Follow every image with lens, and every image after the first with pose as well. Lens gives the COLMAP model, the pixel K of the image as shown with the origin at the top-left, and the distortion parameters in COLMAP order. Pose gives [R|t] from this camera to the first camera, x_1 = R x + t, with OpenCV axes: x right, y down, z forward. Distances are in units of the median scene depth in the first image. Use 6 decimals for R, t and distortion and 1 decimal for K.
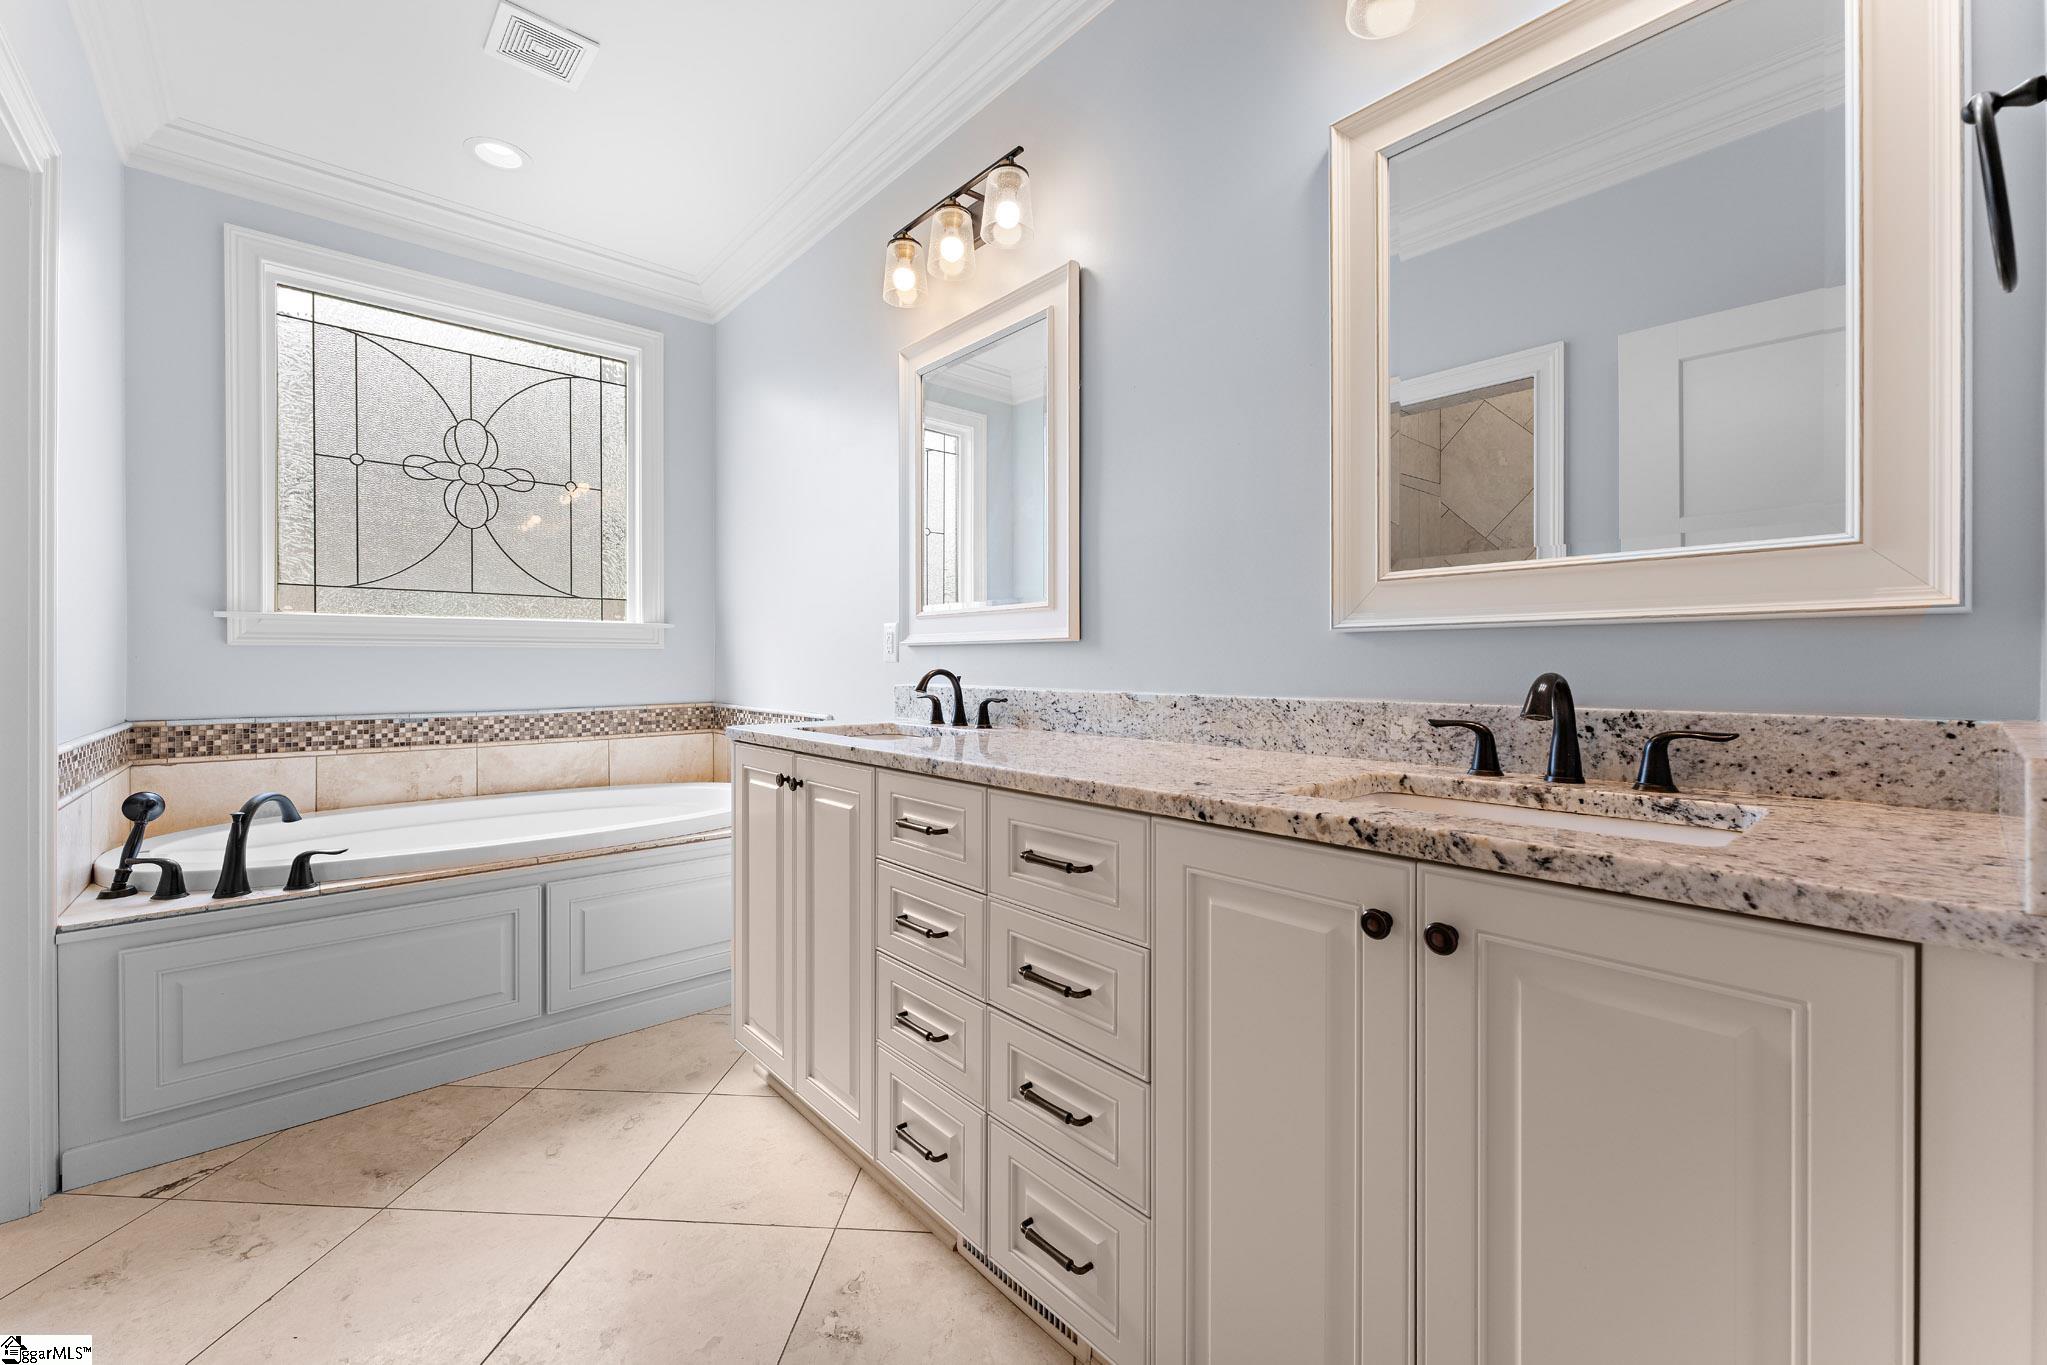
lens RADIAL K [[827.7, 0, 1040.7], [0, 827.7, 667.3], [0, 0, 1]] dist [-0.005939, 0.000766]
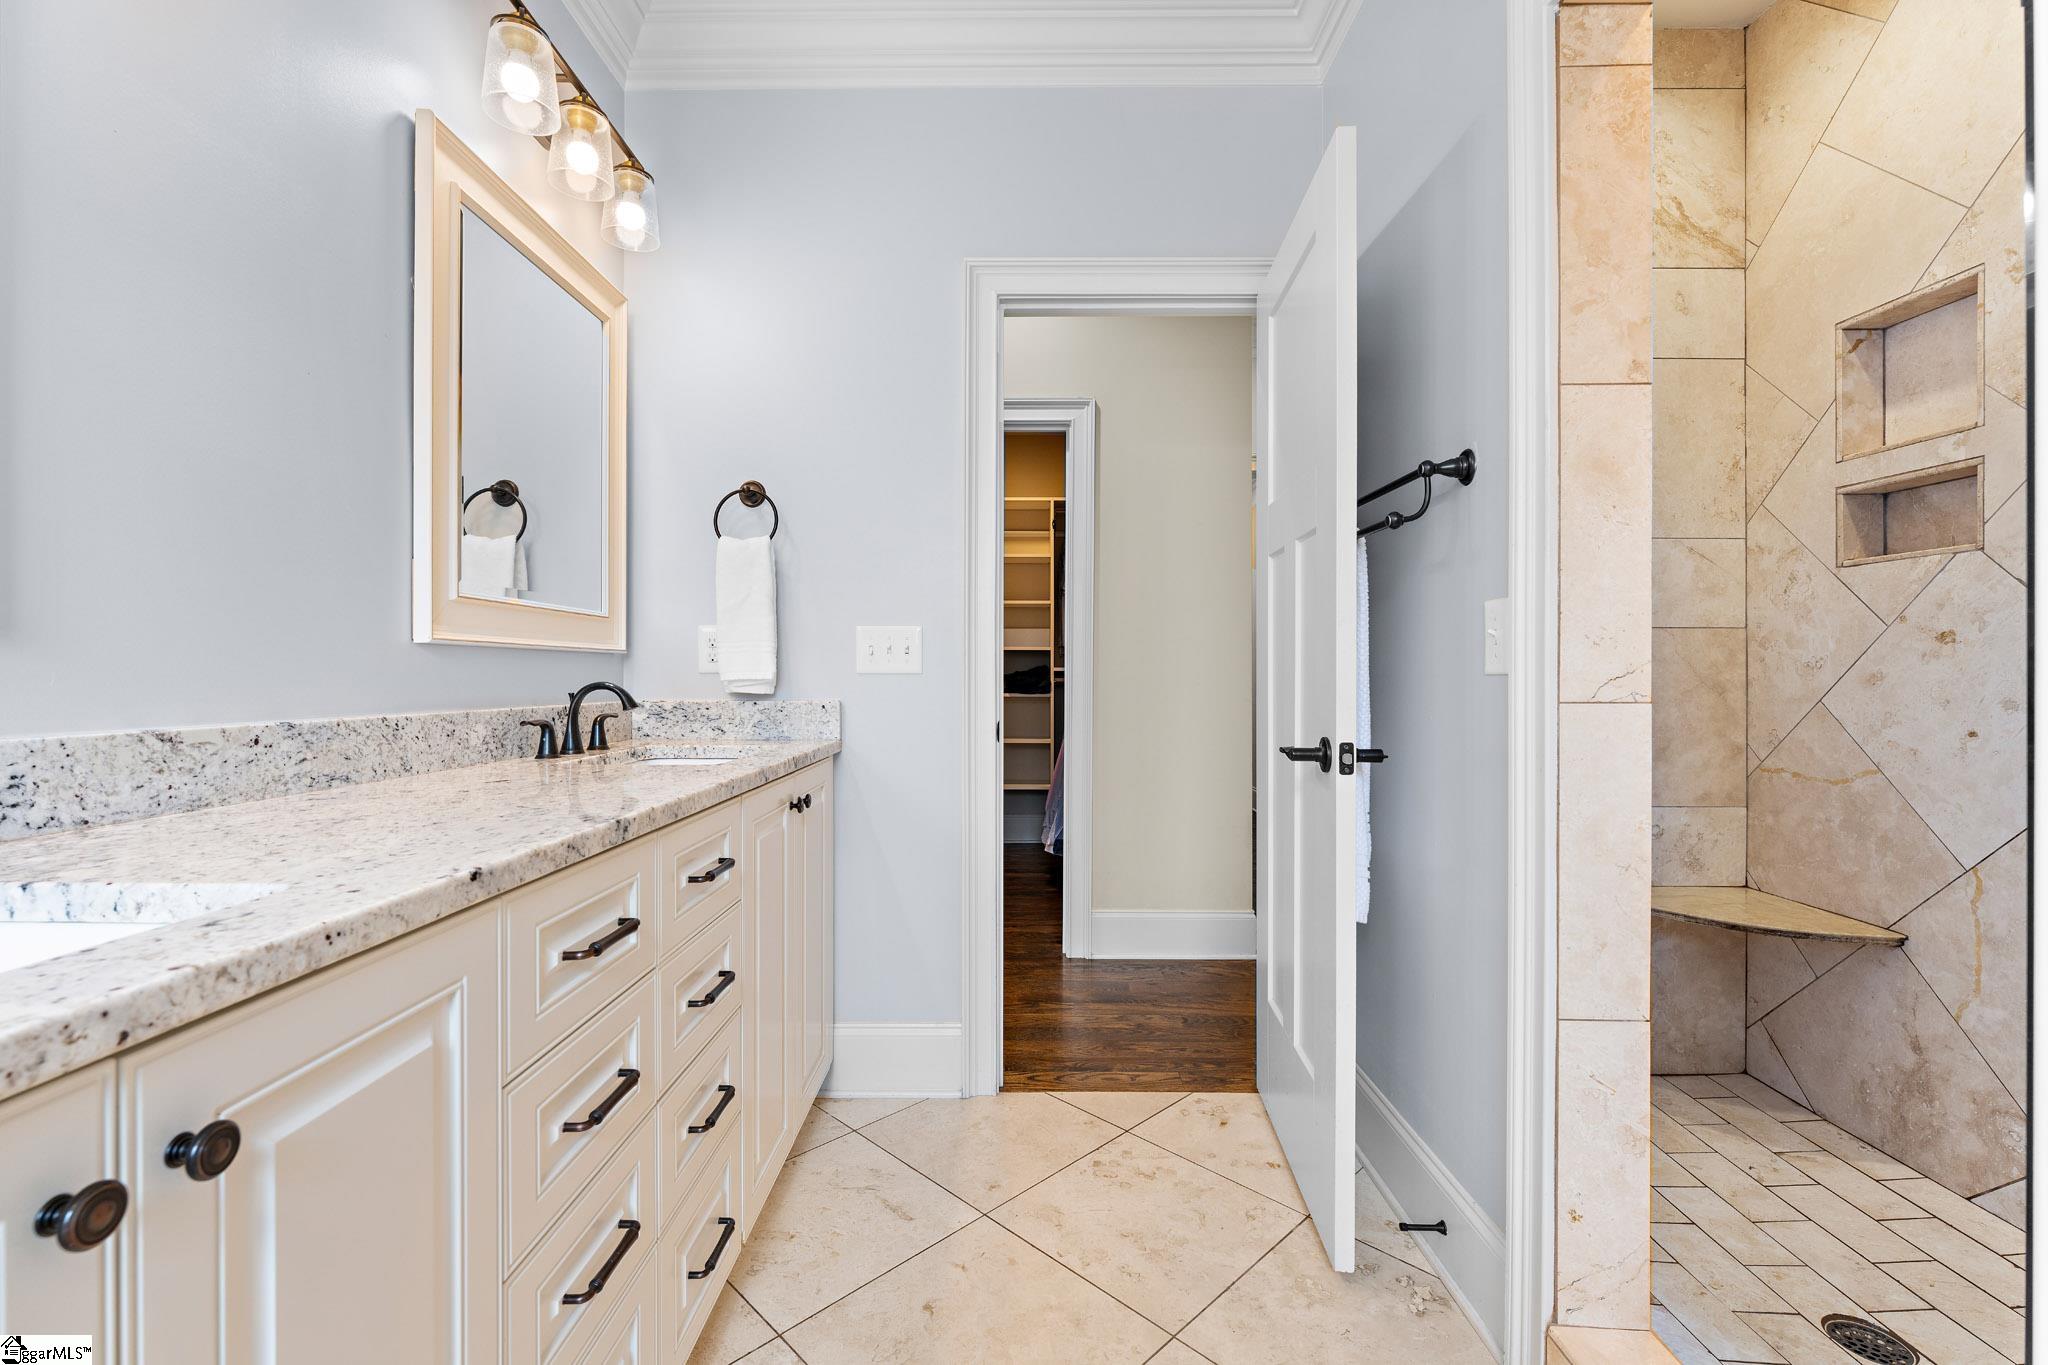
lens RADIAL K [[876.0, 0, 1025.6], [0, 876.0, 681.0], [0, 0, 1]] dist [-0.005054, 0.000063]
pose [[-0.744106, -0.007098, 0.668023, -0.761975], [-0.003041, 0.999969, 0.007239, -0.006945], [-0.668054, 0.003355, -0.744105, 1.178067]]
